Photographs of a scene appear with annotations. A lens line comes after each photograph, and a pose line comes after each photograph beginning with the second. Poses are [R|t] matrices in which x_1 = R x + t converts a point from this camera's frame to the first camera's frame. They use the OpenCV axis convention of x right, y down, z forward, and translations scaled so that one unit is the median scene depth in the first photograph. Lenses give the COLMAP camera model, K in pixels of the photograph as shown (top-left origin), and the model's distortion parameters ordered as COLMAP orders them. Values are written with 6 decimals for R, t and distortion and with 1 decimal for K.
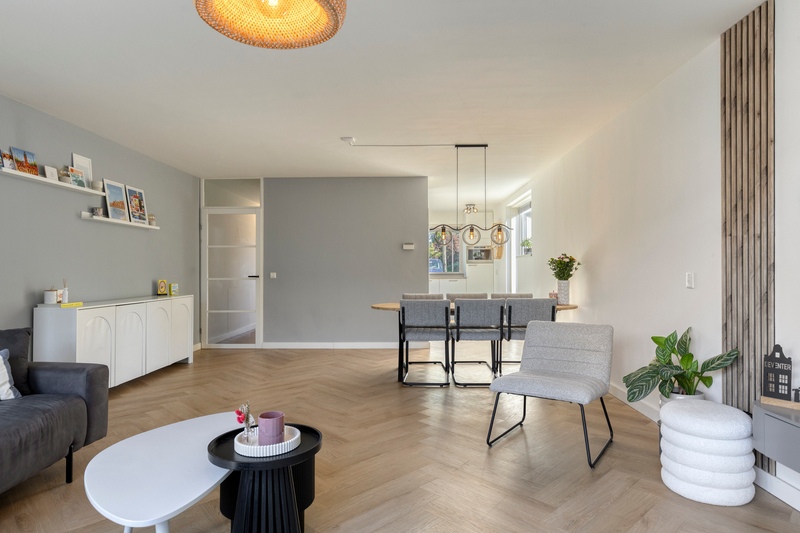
lens RADIAL K [[485.4, 0, 386.1], [0, 485.4, 261.6], [0, 0, 1]] dist [0.005397, 0.000755]
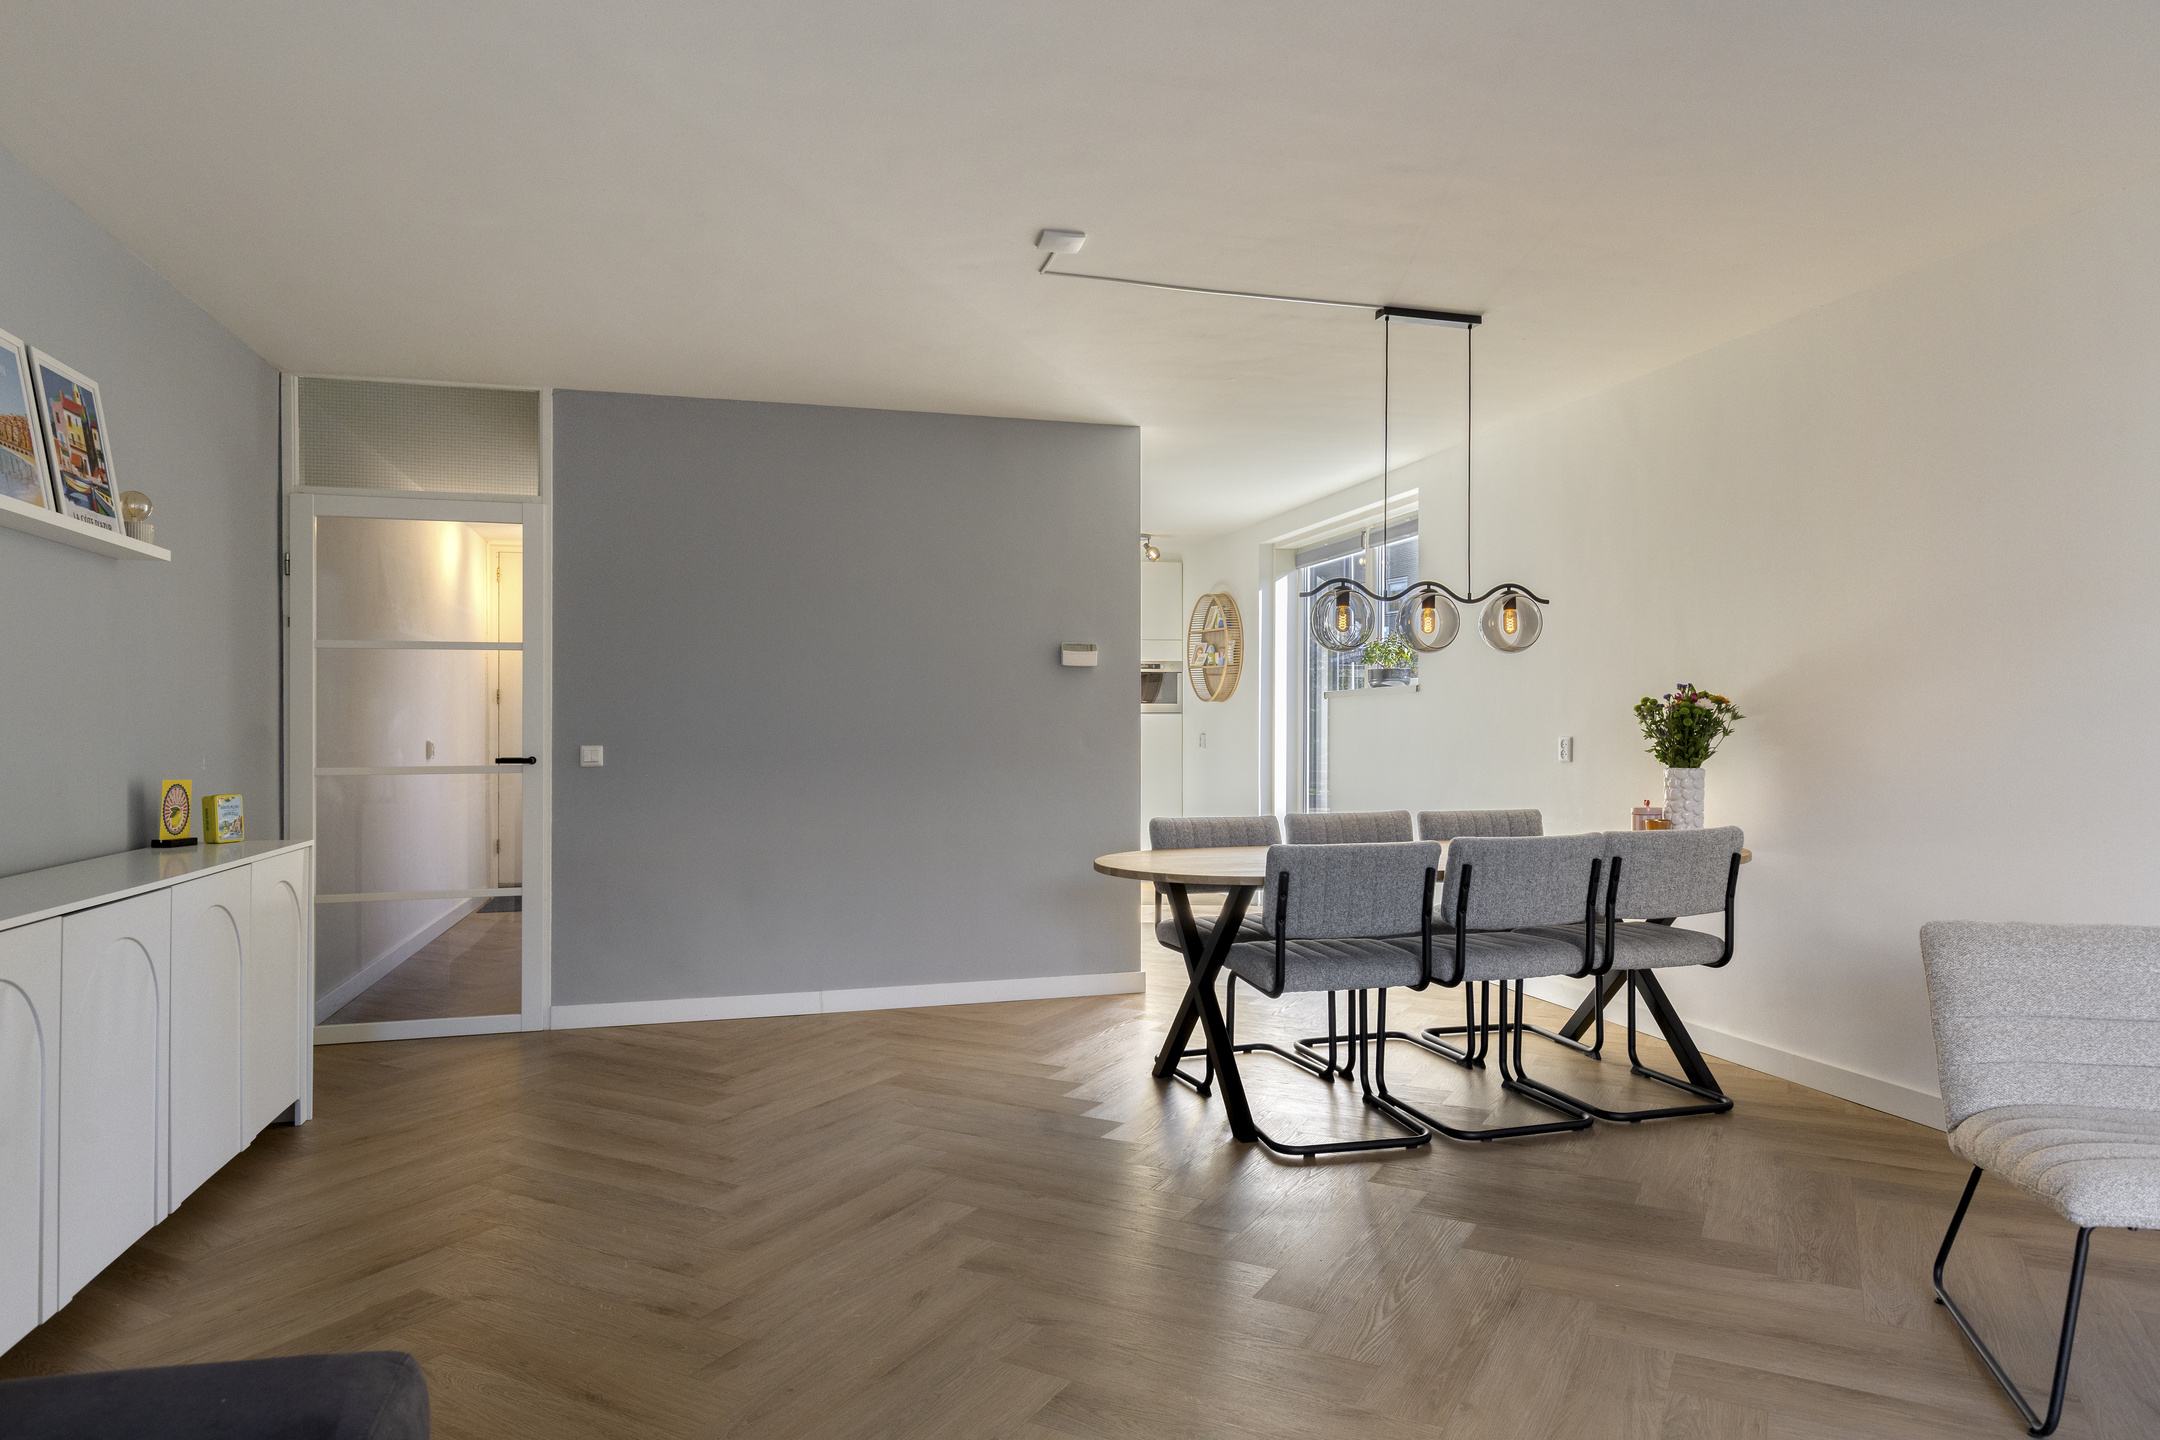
lens RADIAL K [[1334.5, 0, 1080.0], [0, 1334.5, 720.0], [0, 0, 1]] dist [0.005069, -0.001555]
pose [[0.951177, 0.002467, 0.308636, -0.254333], [-0.004625, 0.999970, 0.006258, 0.003359], [-0.308611, -0.007380, 0.951160, 0.265982]]
